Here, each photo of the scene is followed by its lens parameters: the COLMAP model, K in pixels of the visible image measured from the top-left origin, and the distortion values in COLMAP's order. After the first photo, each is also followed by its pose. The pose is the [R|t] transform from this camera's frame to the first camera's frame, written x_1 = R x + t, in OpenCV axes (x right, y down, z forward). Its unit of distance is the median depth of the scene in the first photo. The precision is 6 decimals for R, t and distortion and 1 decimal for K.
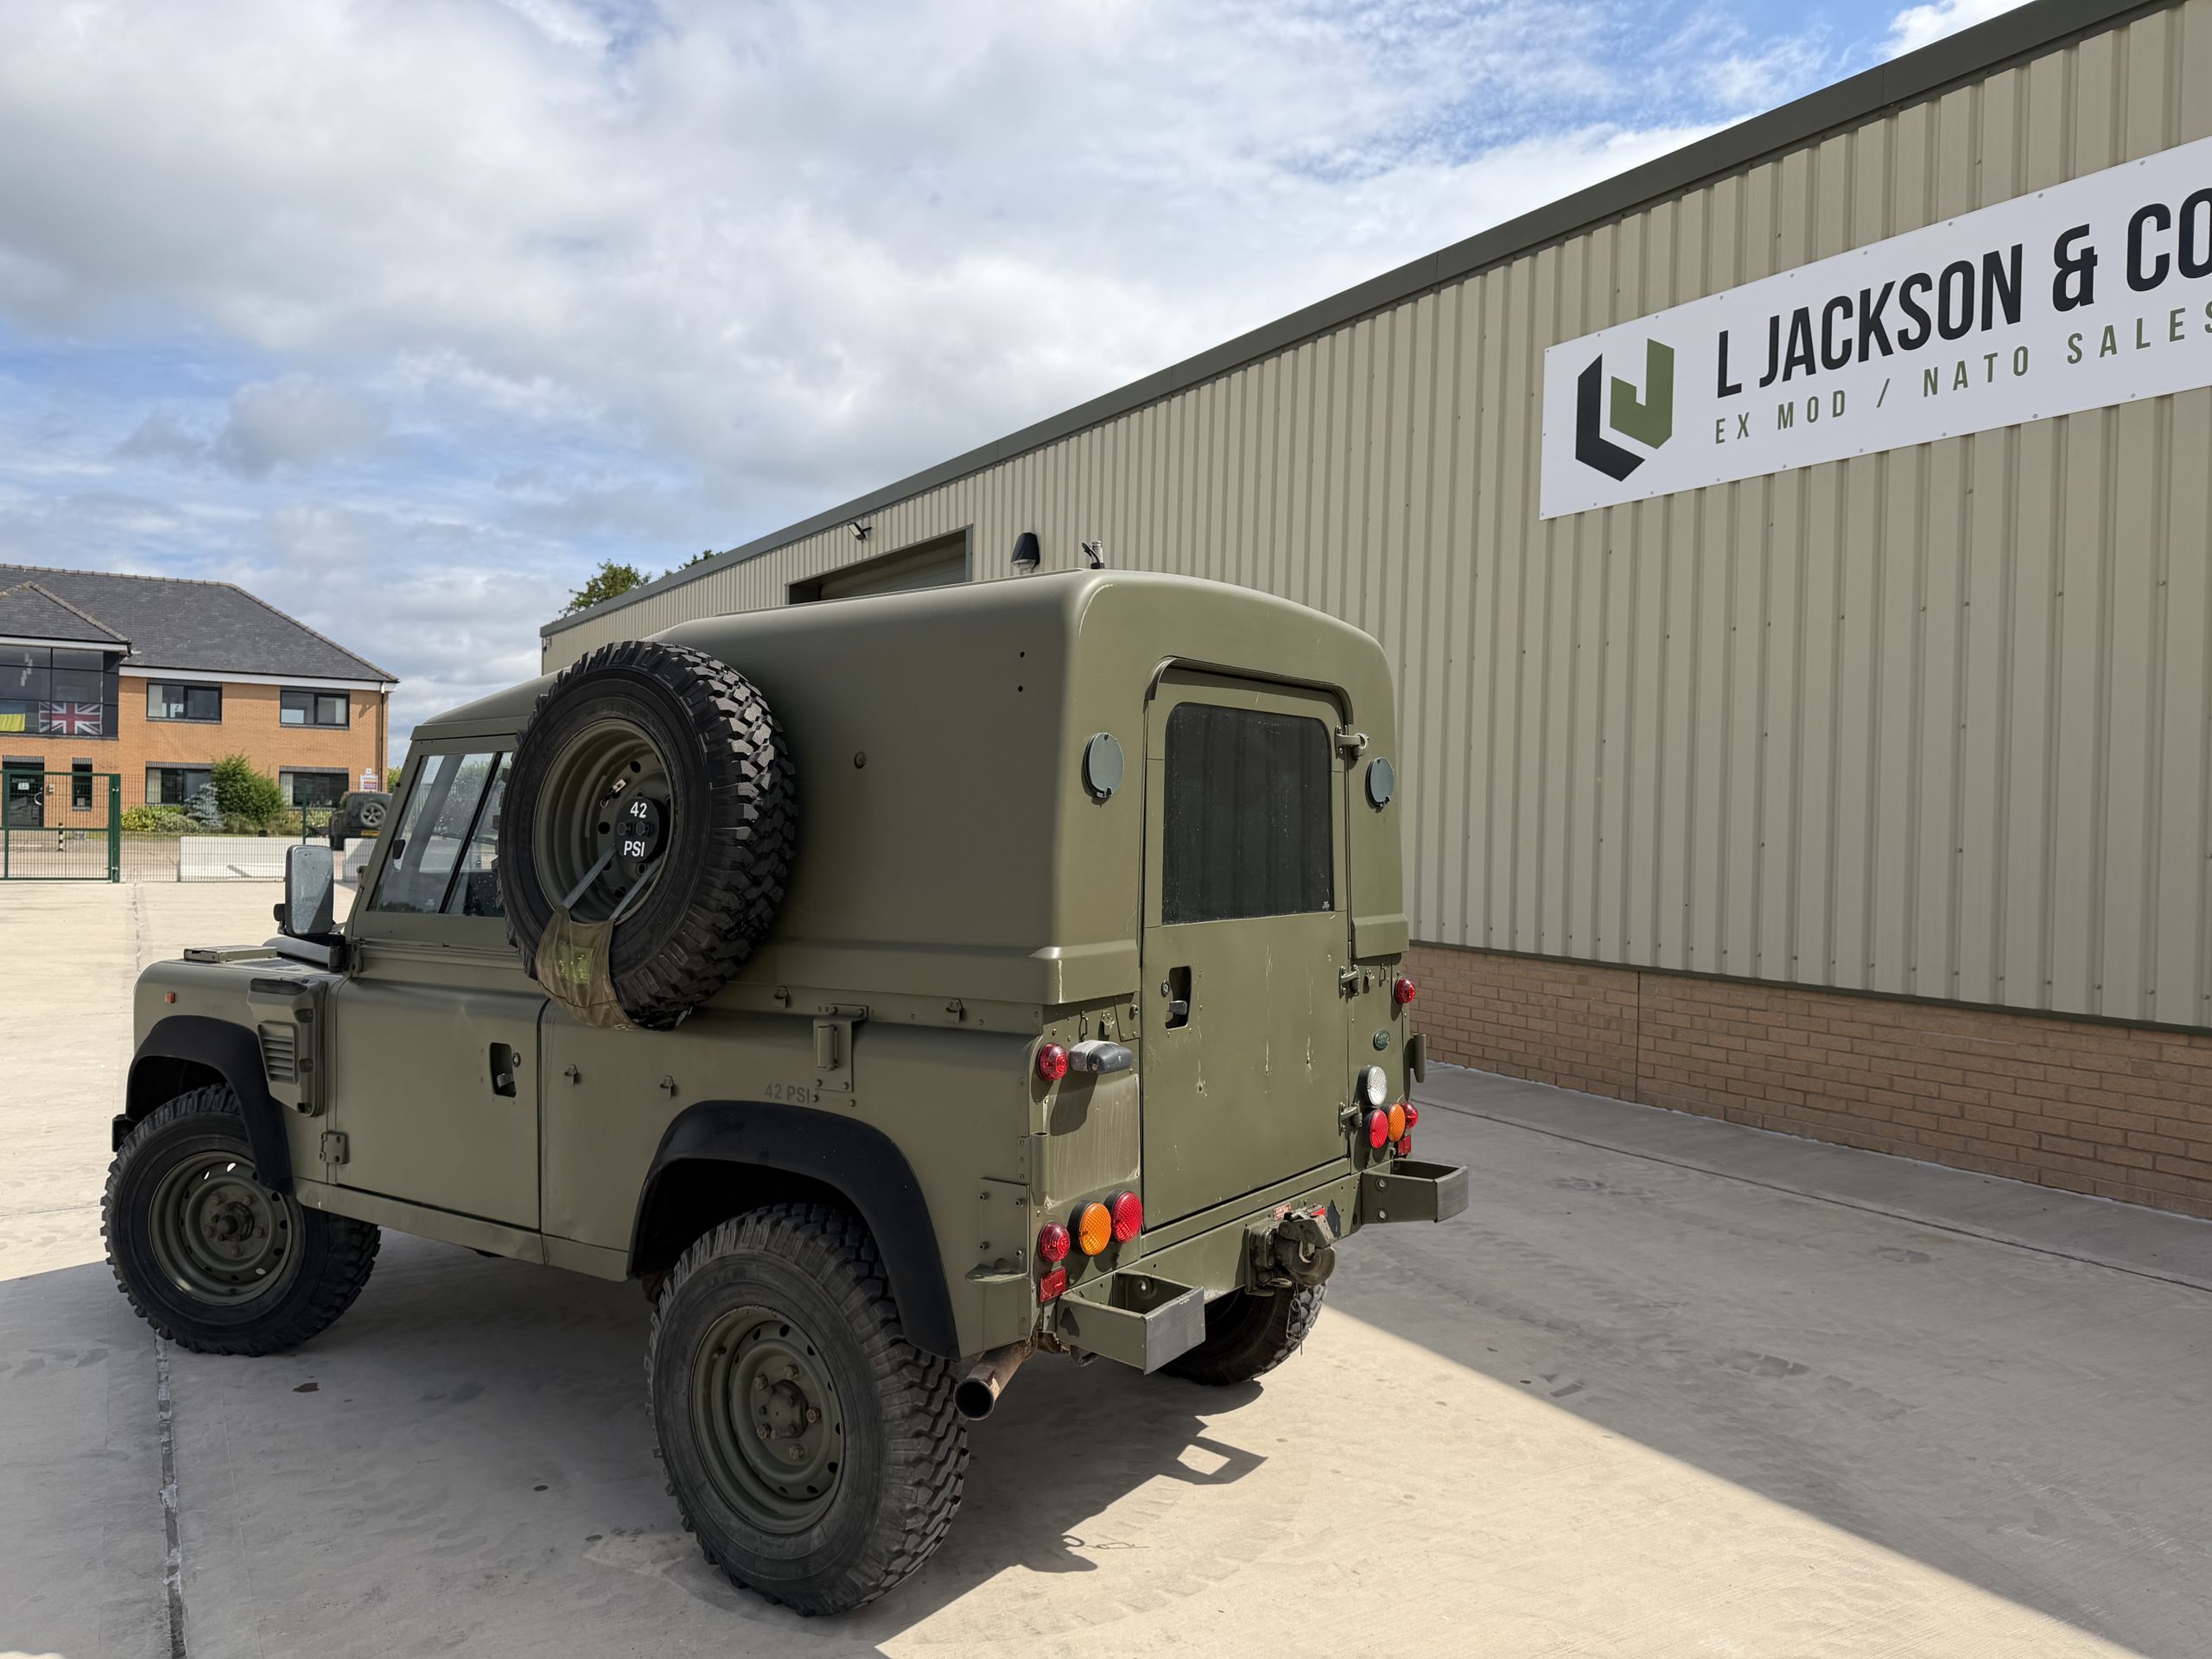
lens RADIAL K [[1558.0, 0, 1091.4], [0, 1558.0, 829.0], [0, 0, 1]] dist [0.031087, -0.038478]
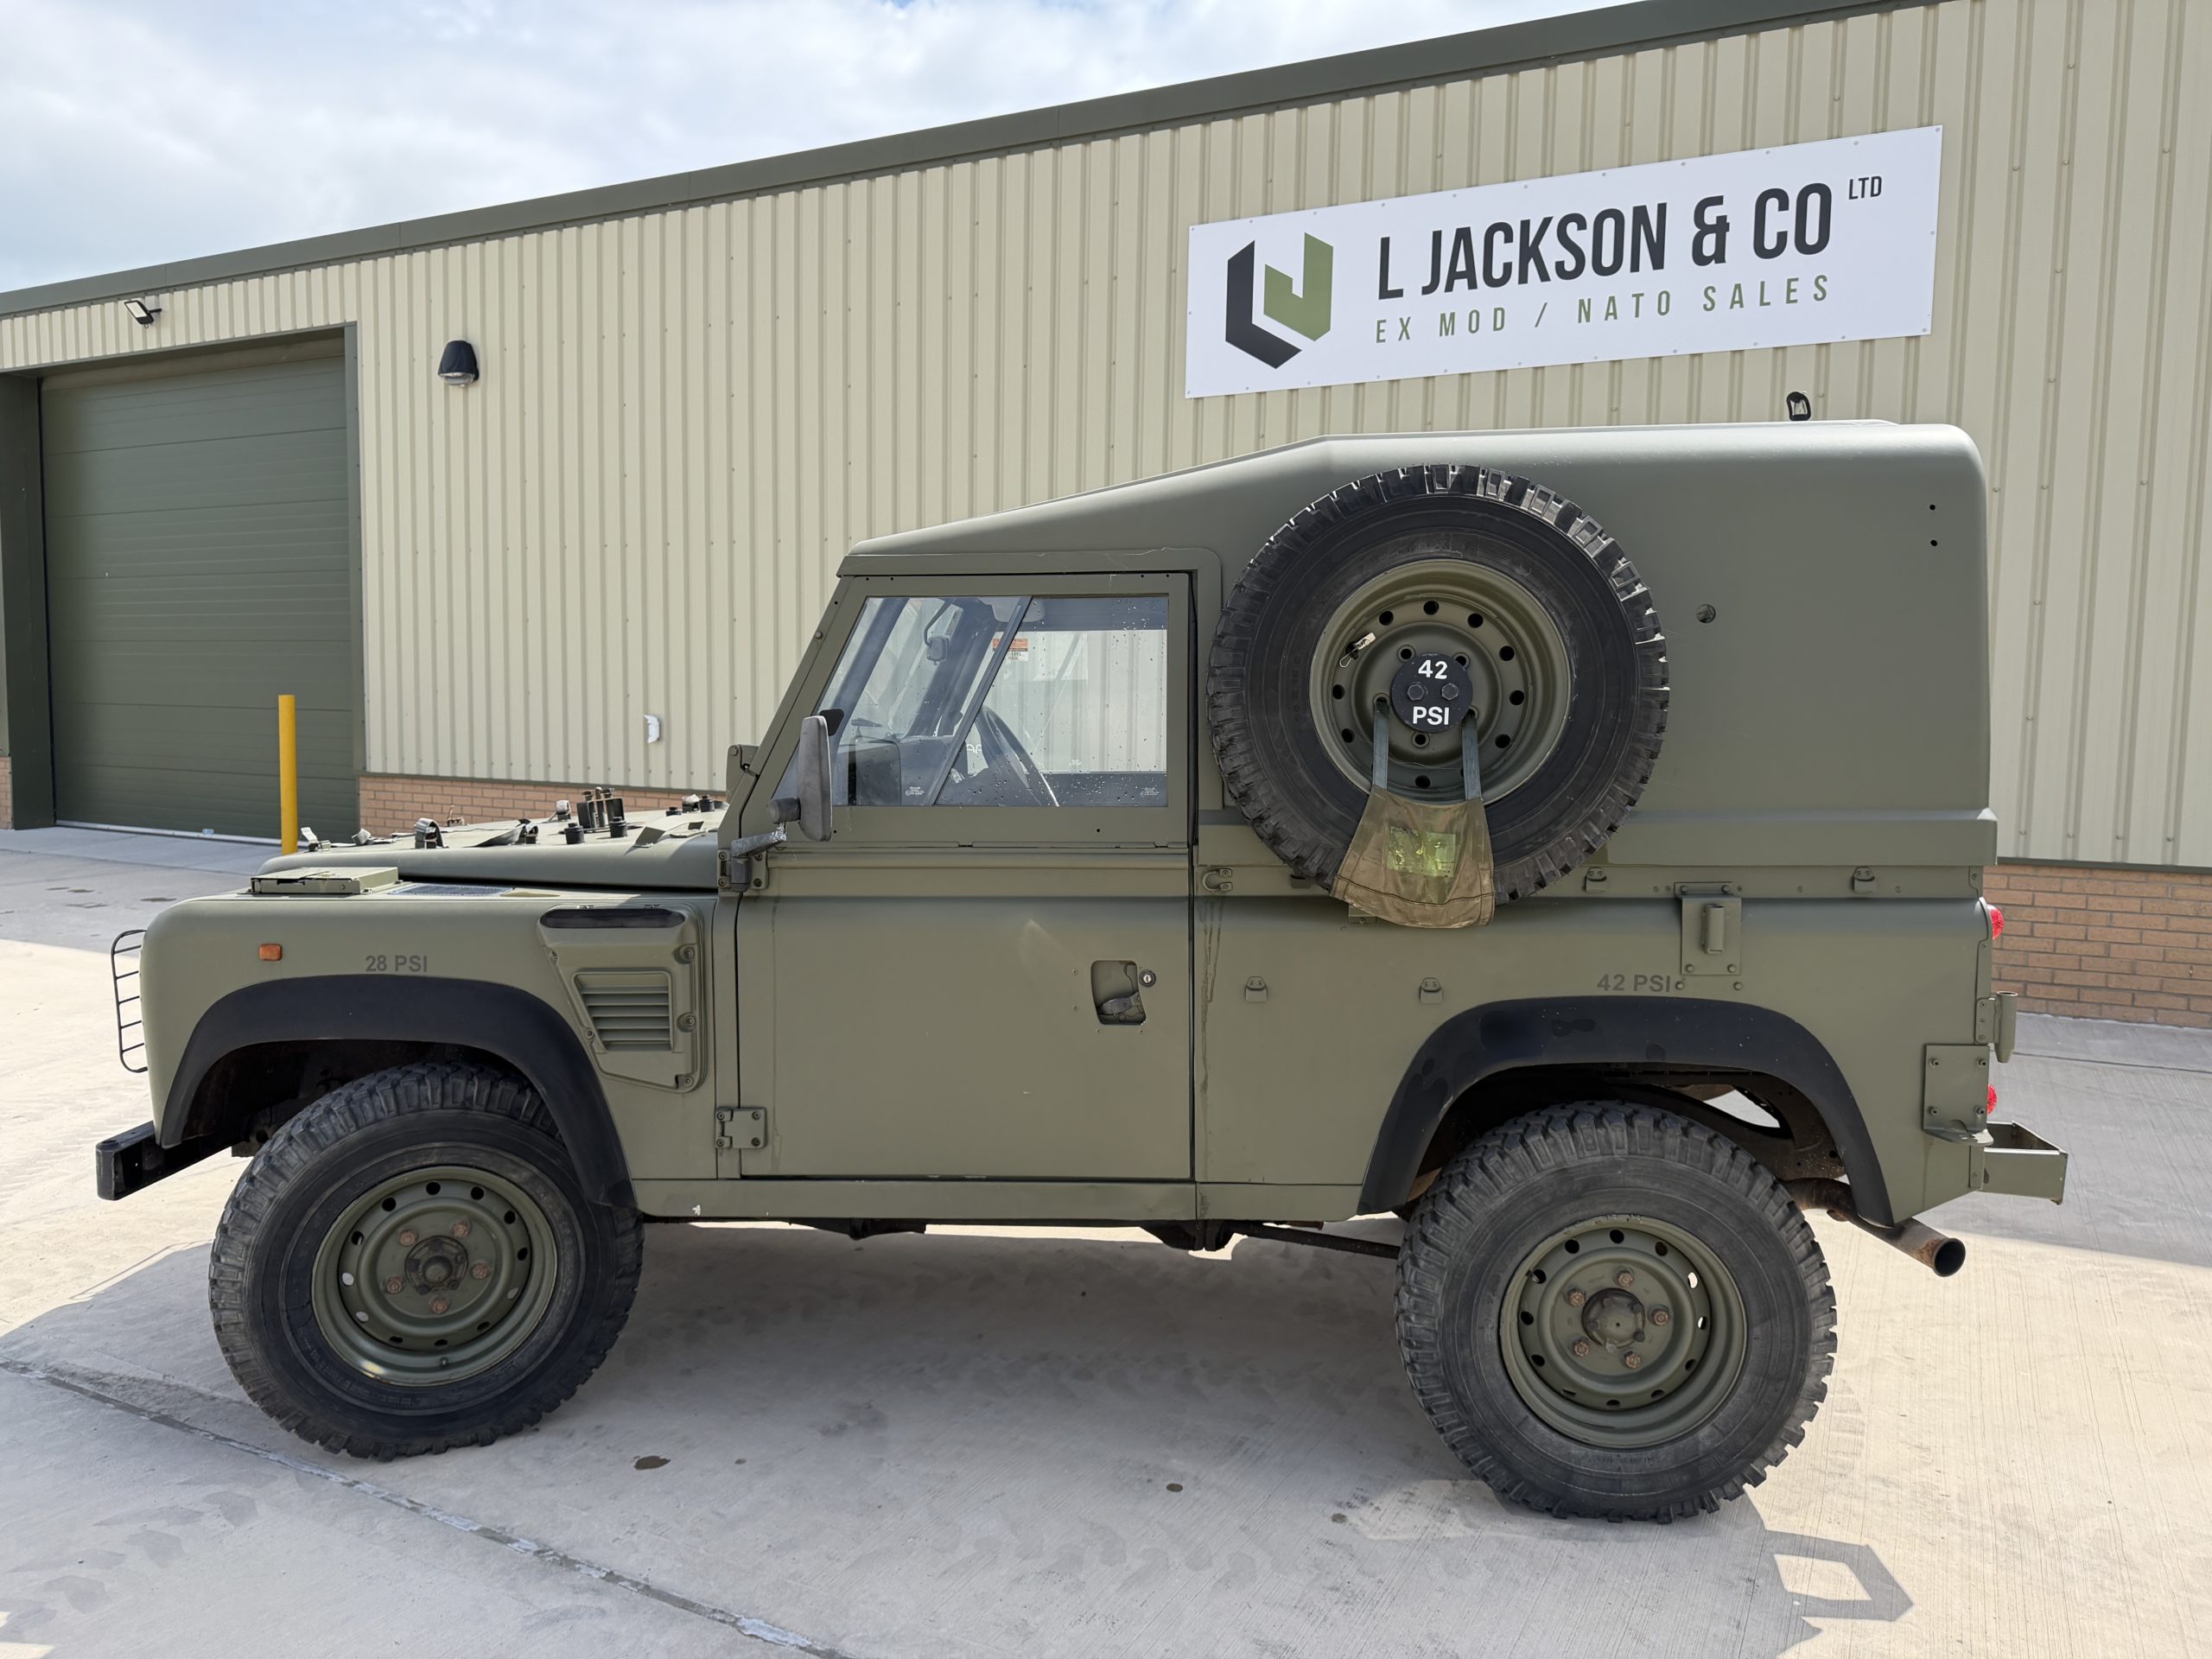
lens RADIAL K [[1558.0, 0, 1093.5], [0, 1558.0, 834.9], [0, 0, 1]] dist [0.031087, -0.038478]
pose [[0.853163, -0.047497, 0.519477, -0.382468], [0.002498, 0.996207, 0.086983, 0.001402], [-0.521638, -0.072913, 0.850045, 0.162201]]
